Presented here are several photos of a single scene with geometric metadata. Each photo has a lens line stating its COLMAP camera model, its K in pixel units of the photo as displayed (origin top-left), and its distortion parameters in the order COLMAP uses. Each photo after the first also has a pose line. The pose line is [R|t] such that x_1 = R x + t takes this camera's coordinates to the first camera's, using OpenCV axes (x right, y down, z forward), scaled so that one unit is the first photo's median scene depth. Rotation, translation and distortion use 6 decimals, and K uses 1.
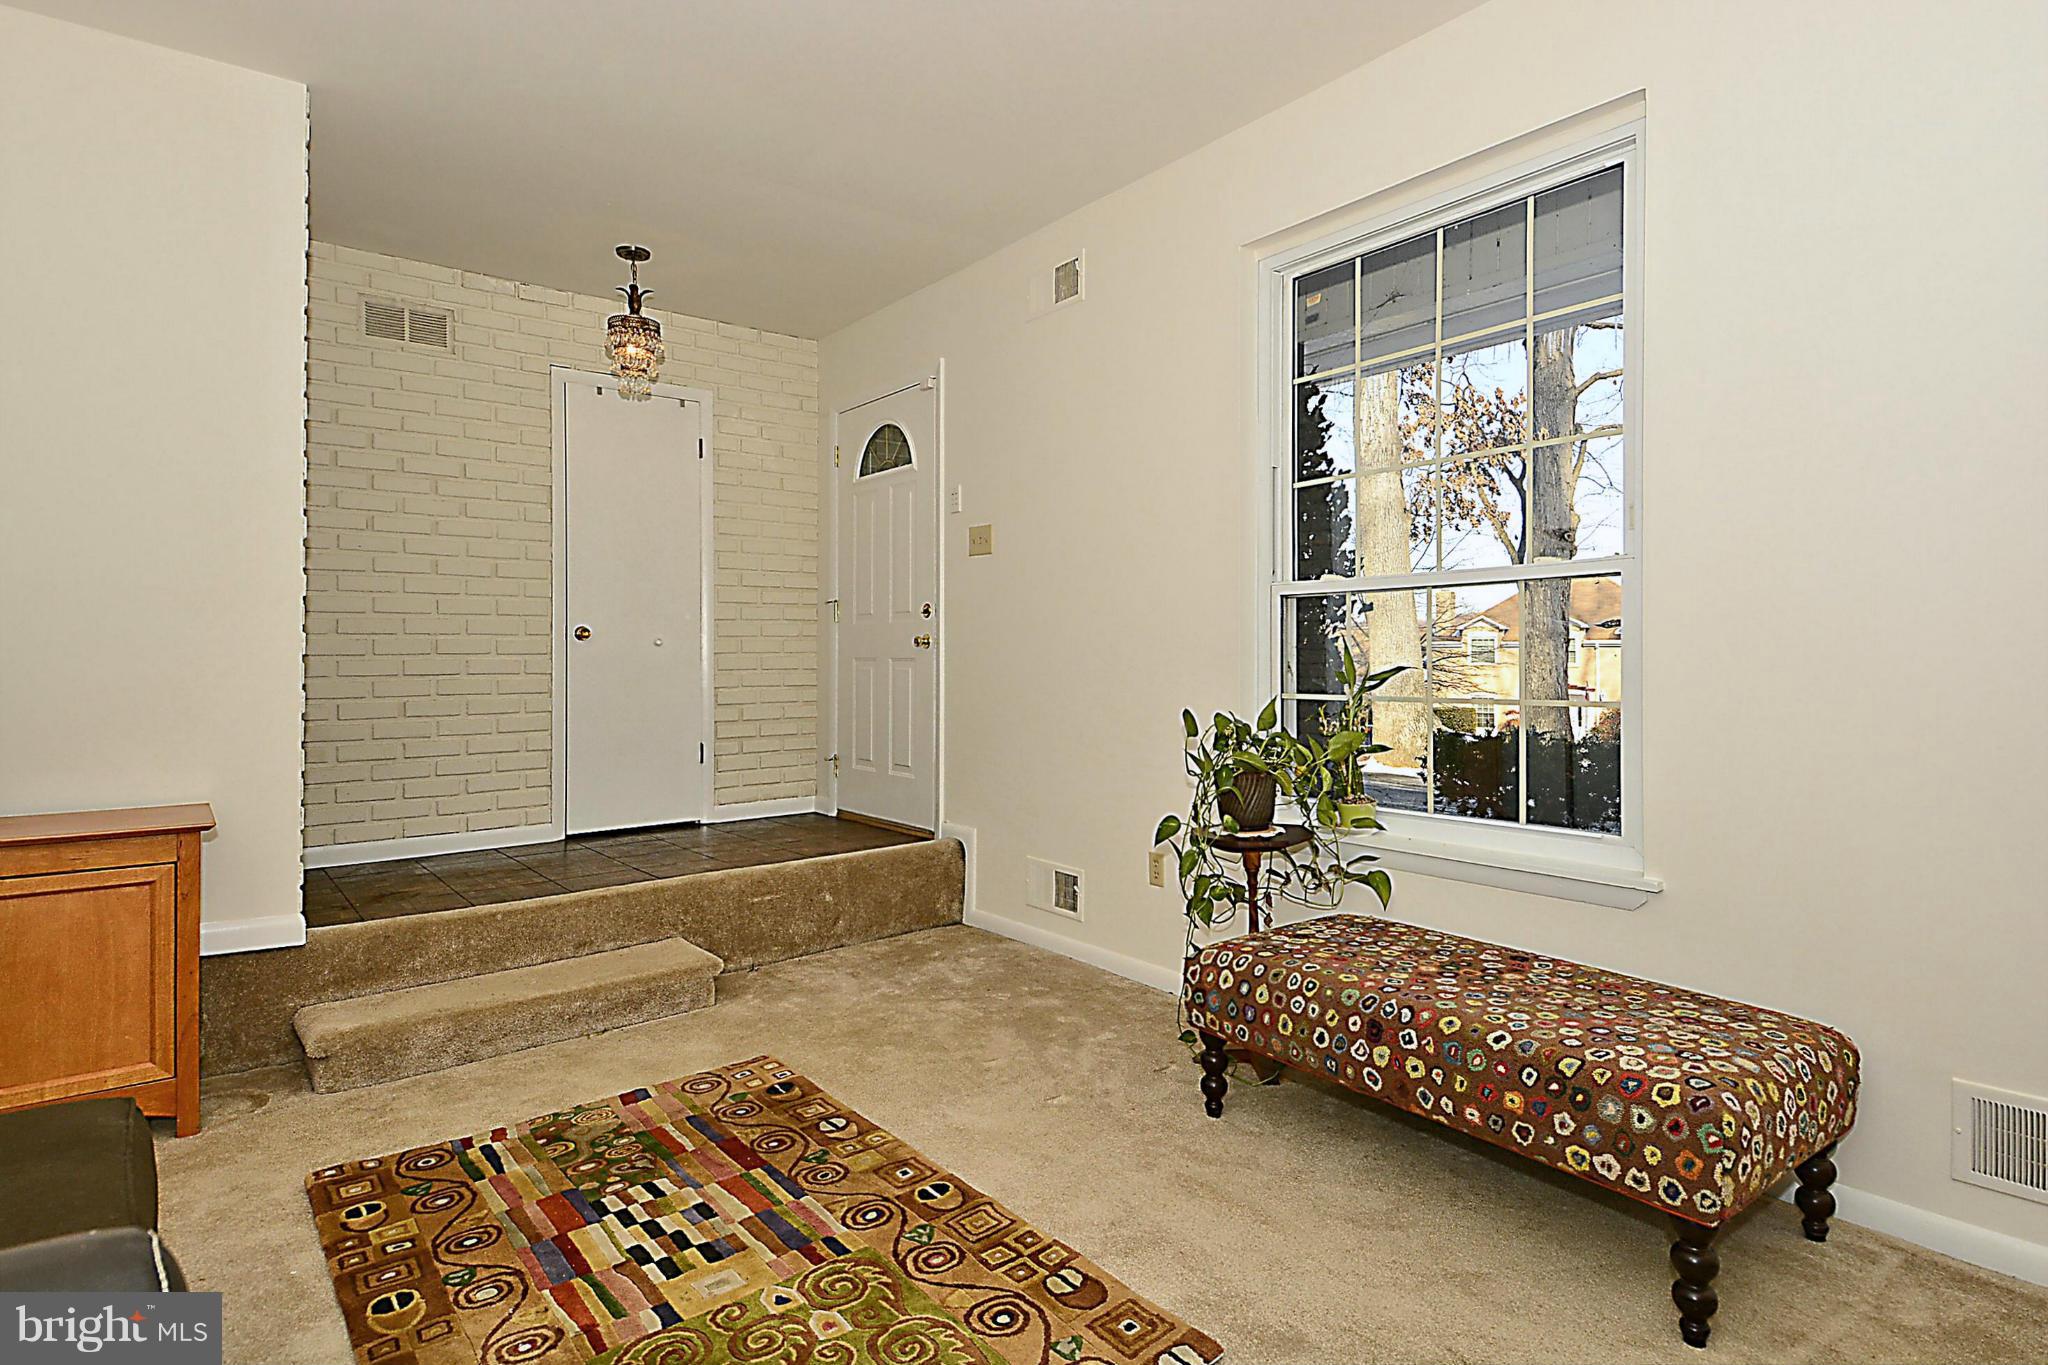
lens RADIAL K [[1047.0, 0, 1026.7], [0, 1047.0, 608.9], [0, 0, 1]] dist [0.059390, -0.039972]
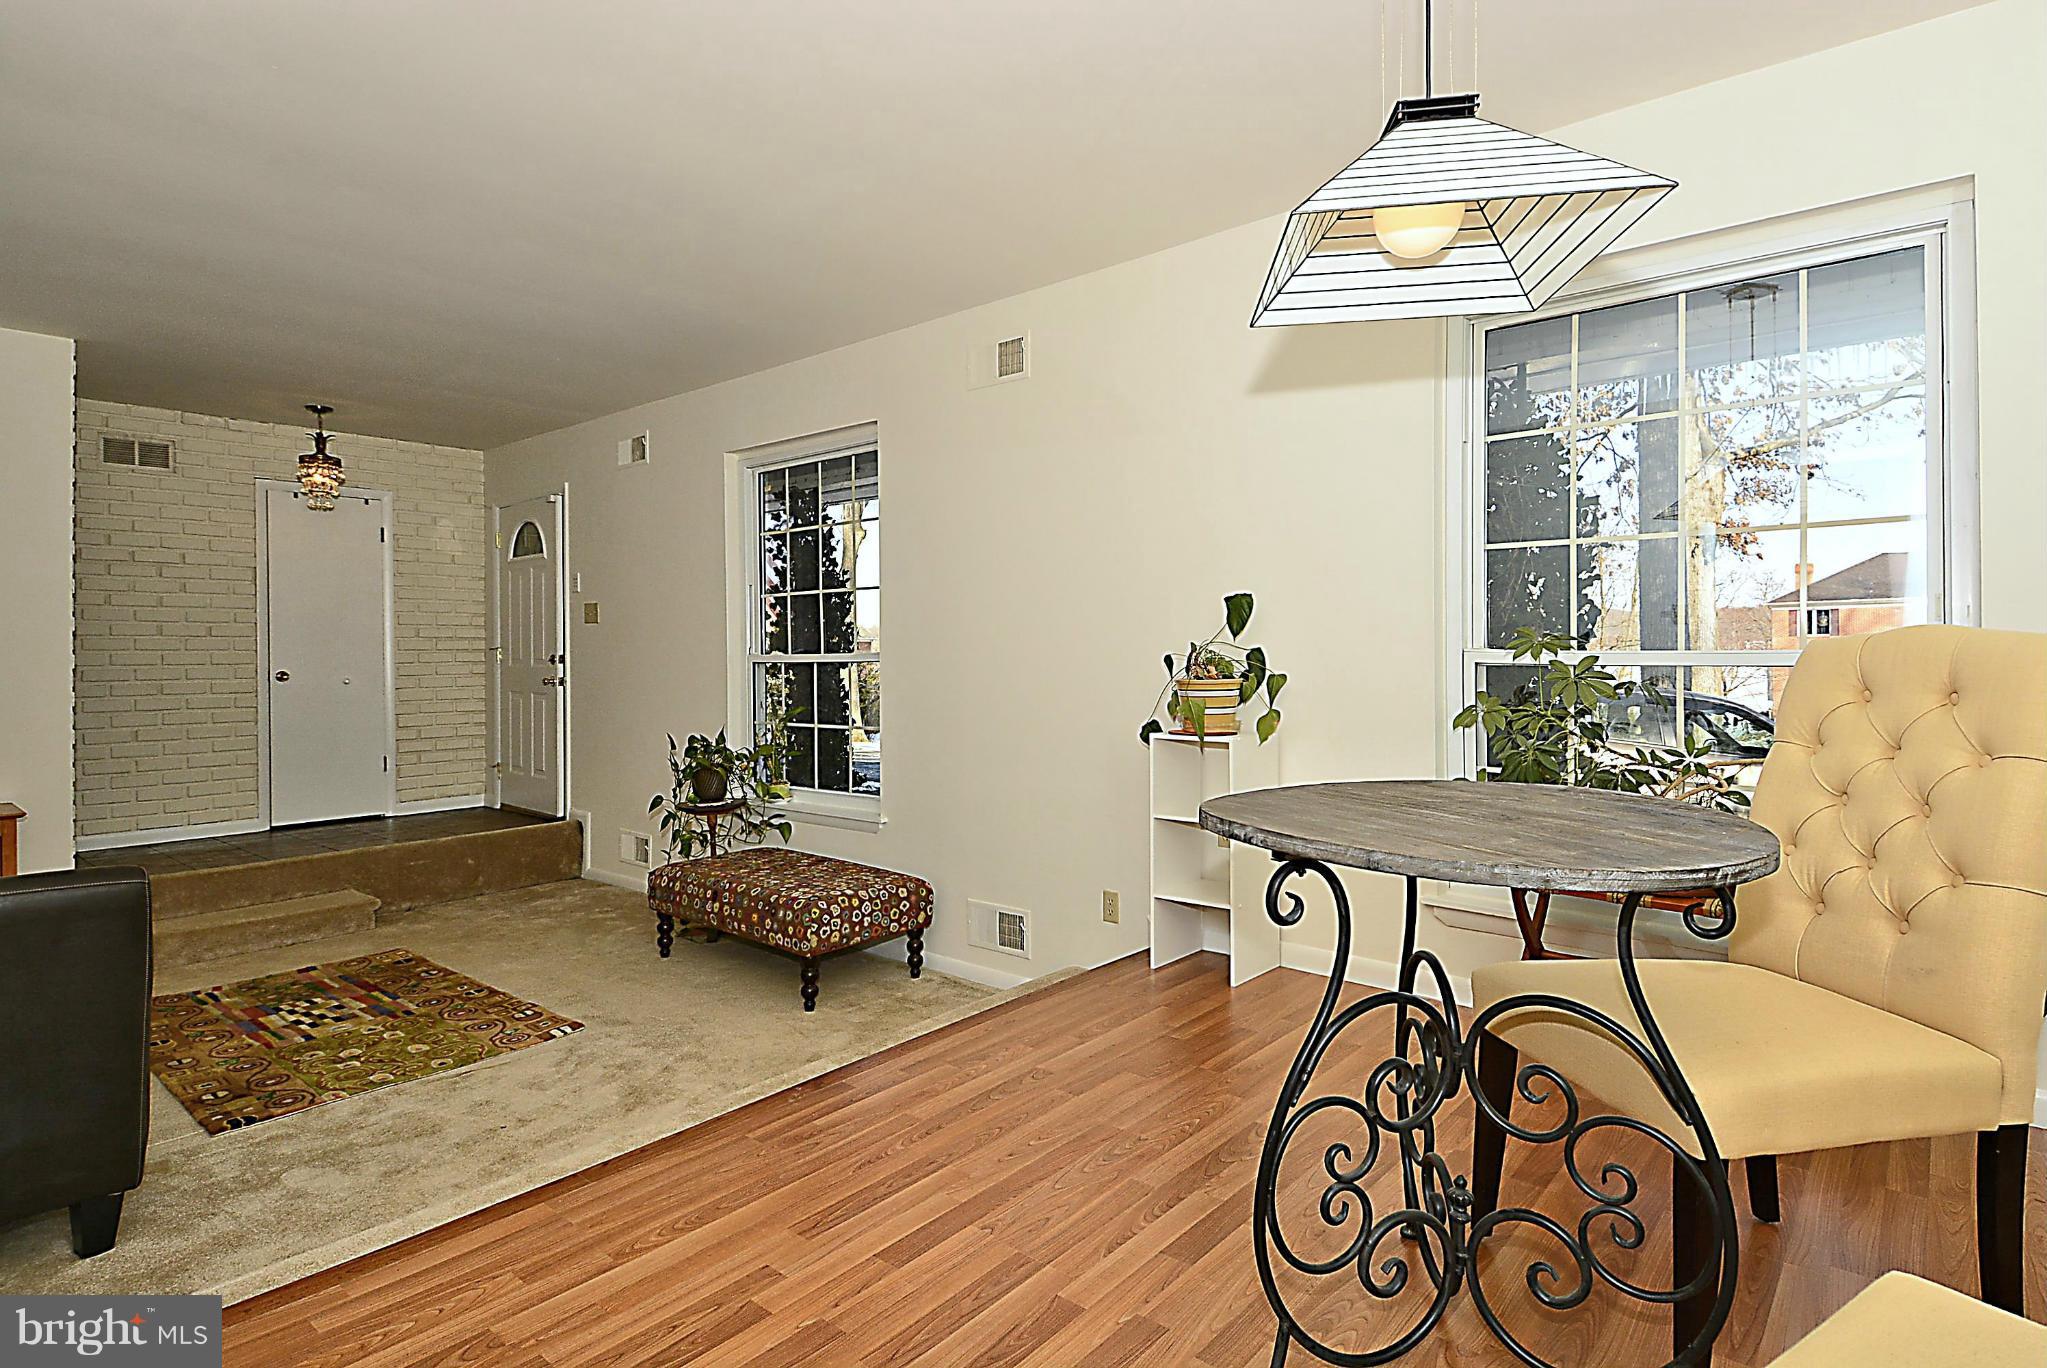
lens RADIAL K [[1060.7, 0, 1060.0], [0, 1060.7, 627.3], [0, 0, 1]] dist [0.040227, -0.035774]
pose [[0.979180, 0.003565, 0.202963, 0.421758], [-0.008161, 0.999729, 0.021813, -0.120784], [-0.202830, -0.023016, 0.978943, -0.831775]]
